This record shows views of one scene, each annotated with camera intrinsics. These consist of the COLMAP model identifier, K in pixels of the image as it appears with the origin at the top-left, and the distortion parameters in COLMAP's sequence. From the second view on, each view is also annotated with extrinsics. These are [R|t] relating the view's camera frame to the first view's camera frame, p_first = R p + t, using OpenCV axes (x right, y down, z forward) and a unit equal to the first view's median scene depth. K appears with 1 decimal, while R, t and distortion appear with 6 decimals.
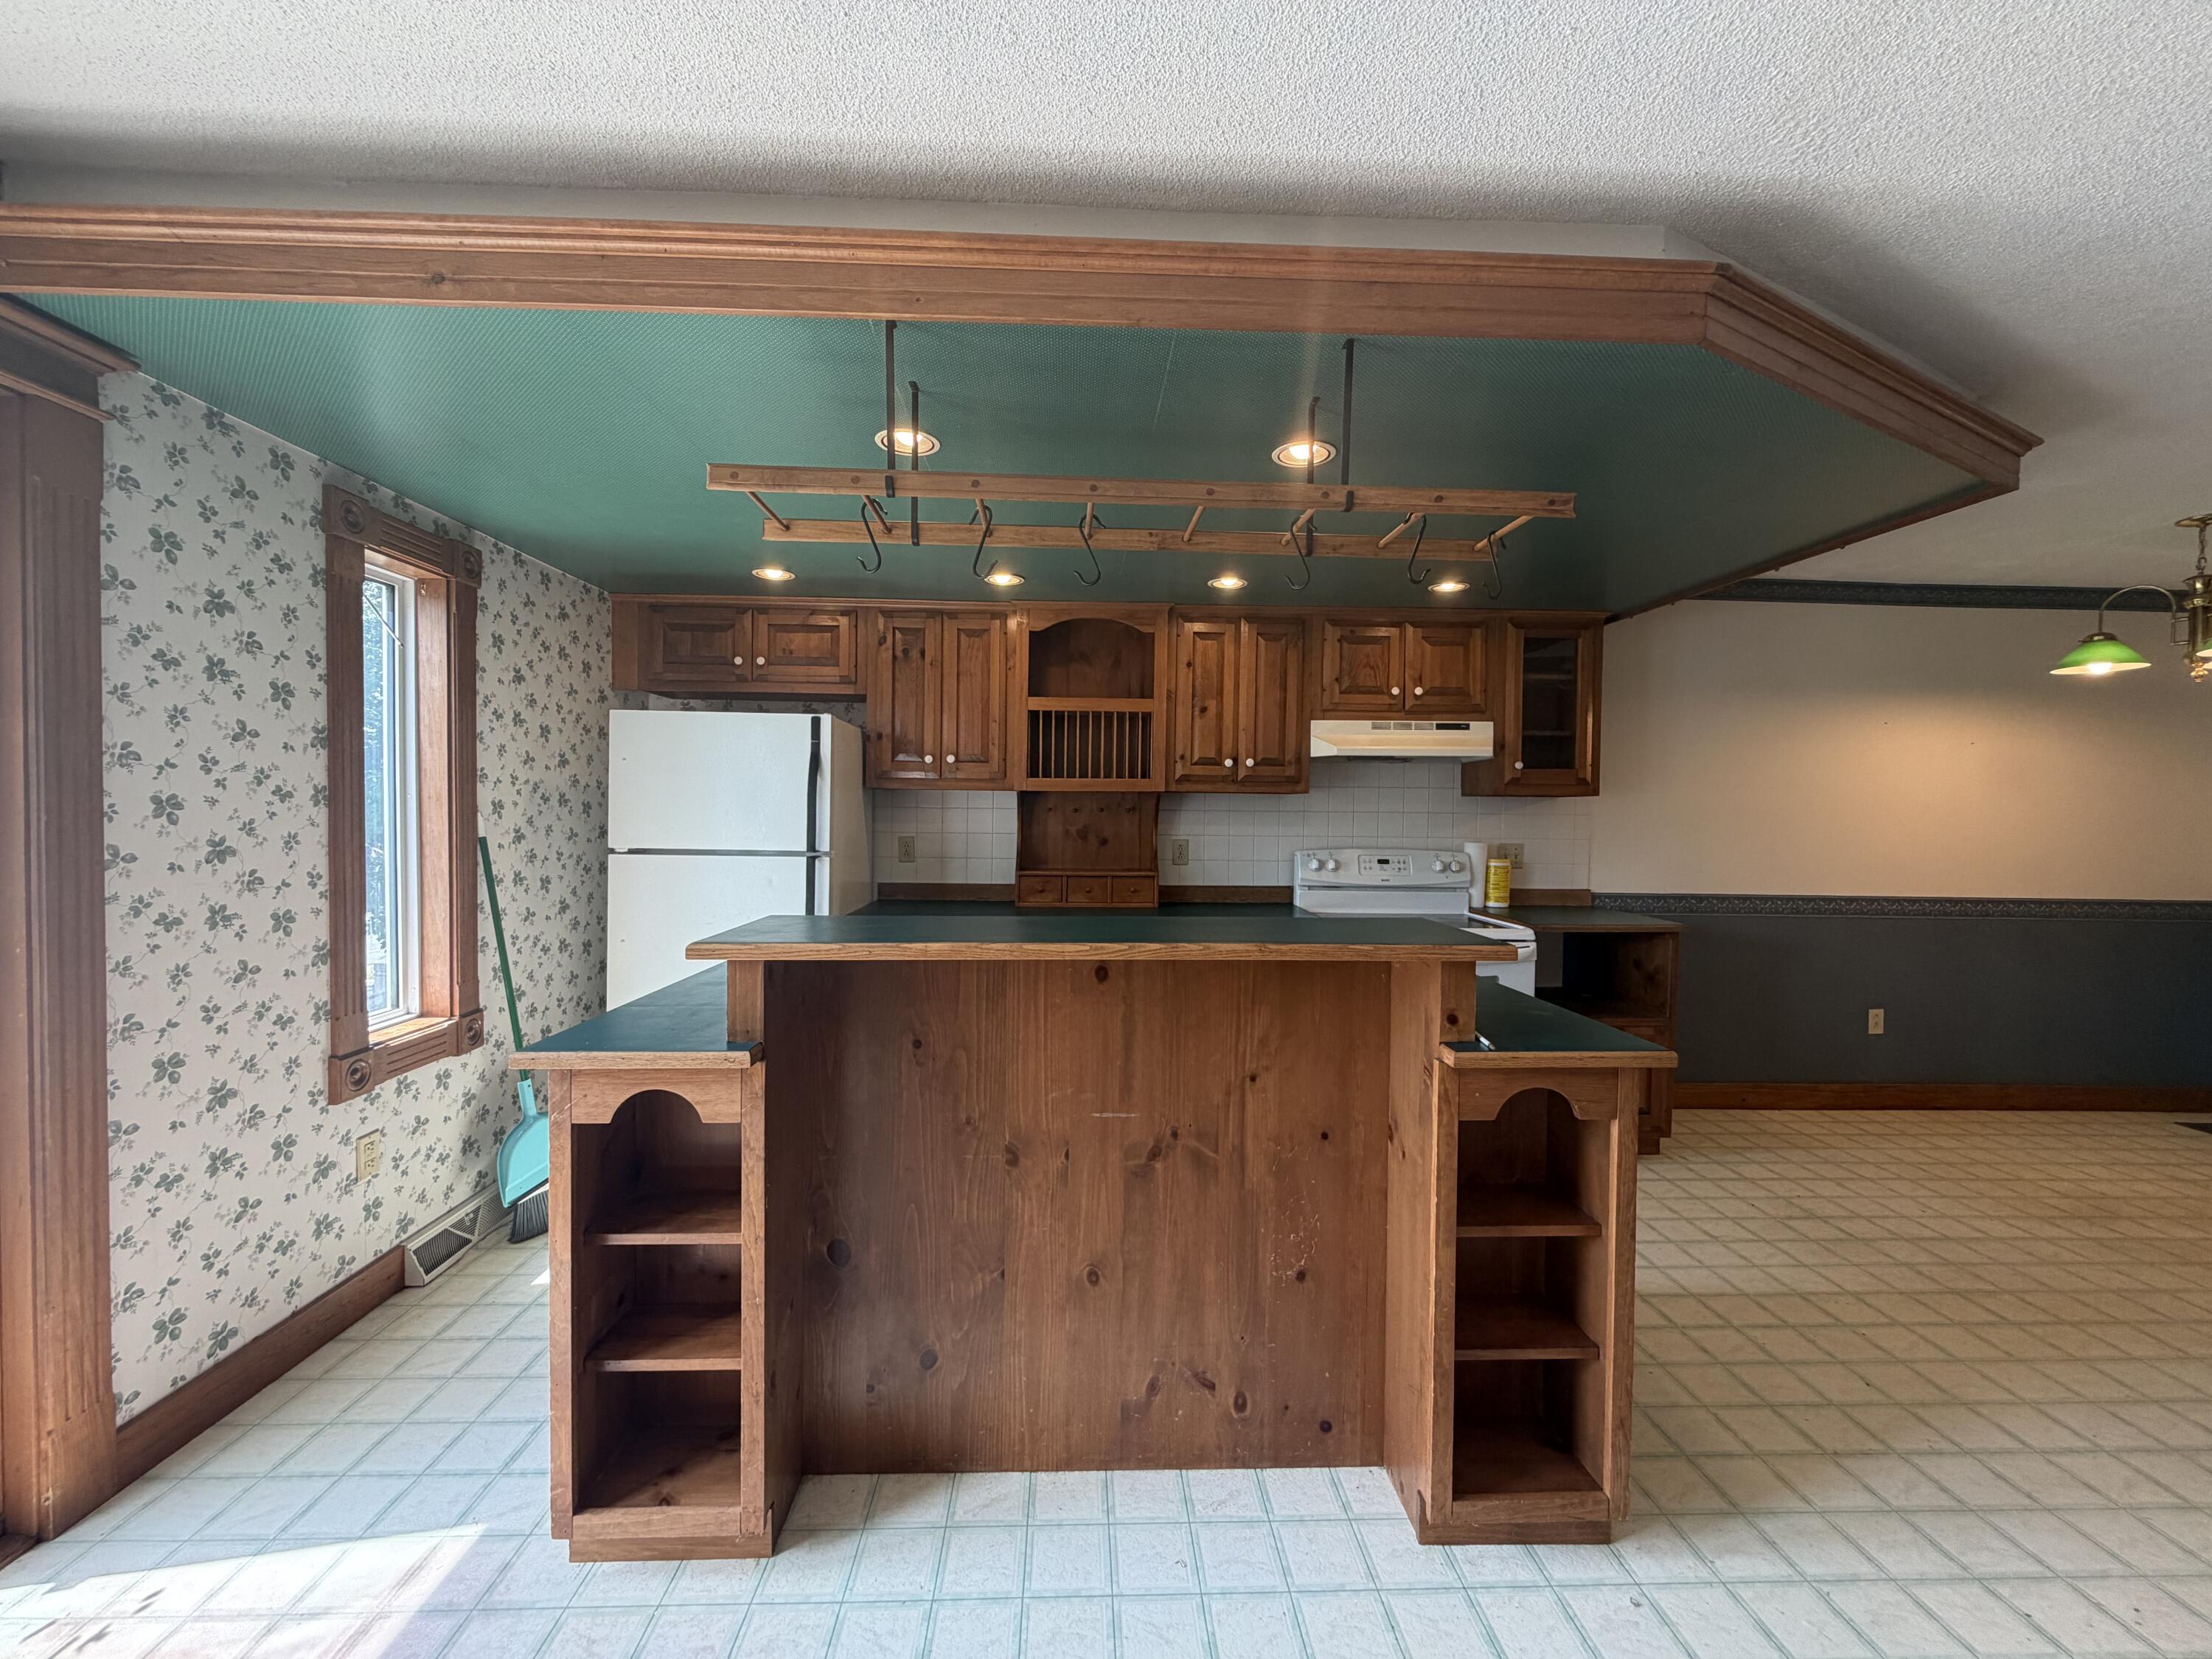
lens RADIAL K [[881.1, 0, 1099.8], [0, 881.1, 828.8], [0, 0, 1]] dist [-0.000343, 0.000083]
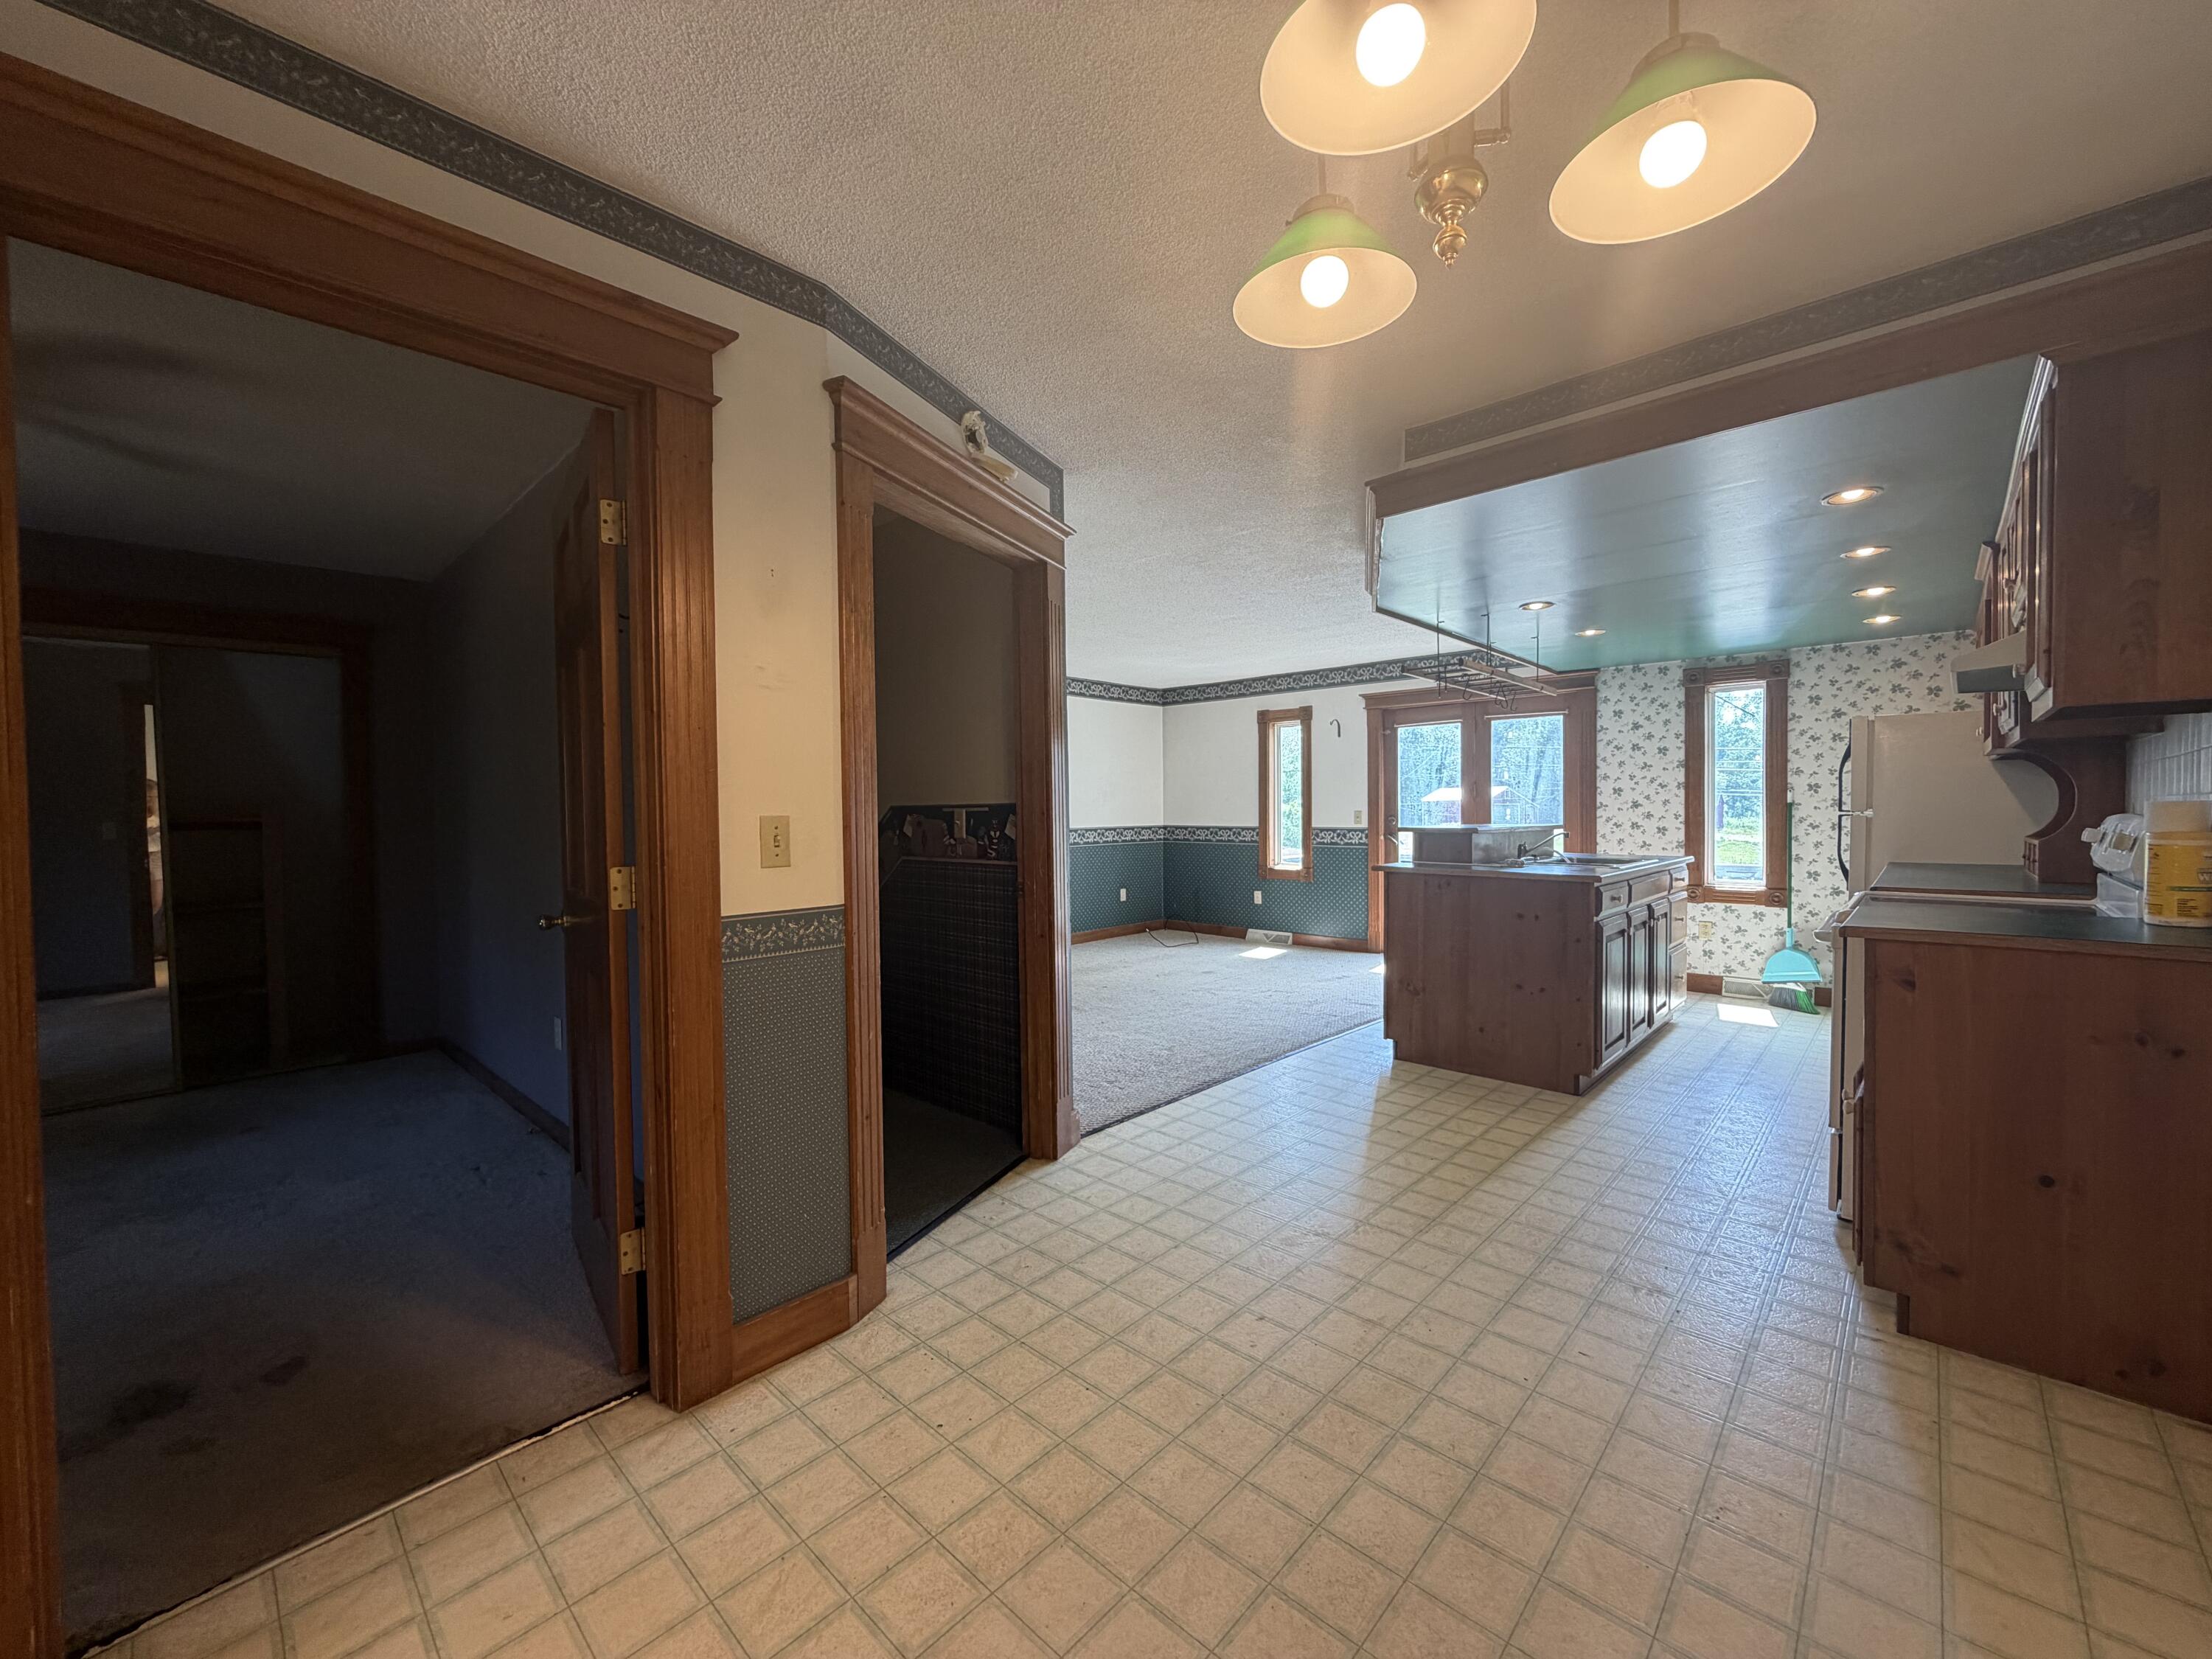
lens RADIAL K [[881.1, 0, 1099.8], [0, 881.1, 828.8], [0, 0, 1]] dist [-0.000343, 0.000083]
pose [[-0.709321, 0.007395, -0.704847, 1.651595], [-0.016220, 0.999509, 0.026809, 0.037031], [0.704699, 0.030449, -0.708852, 1.205636]]
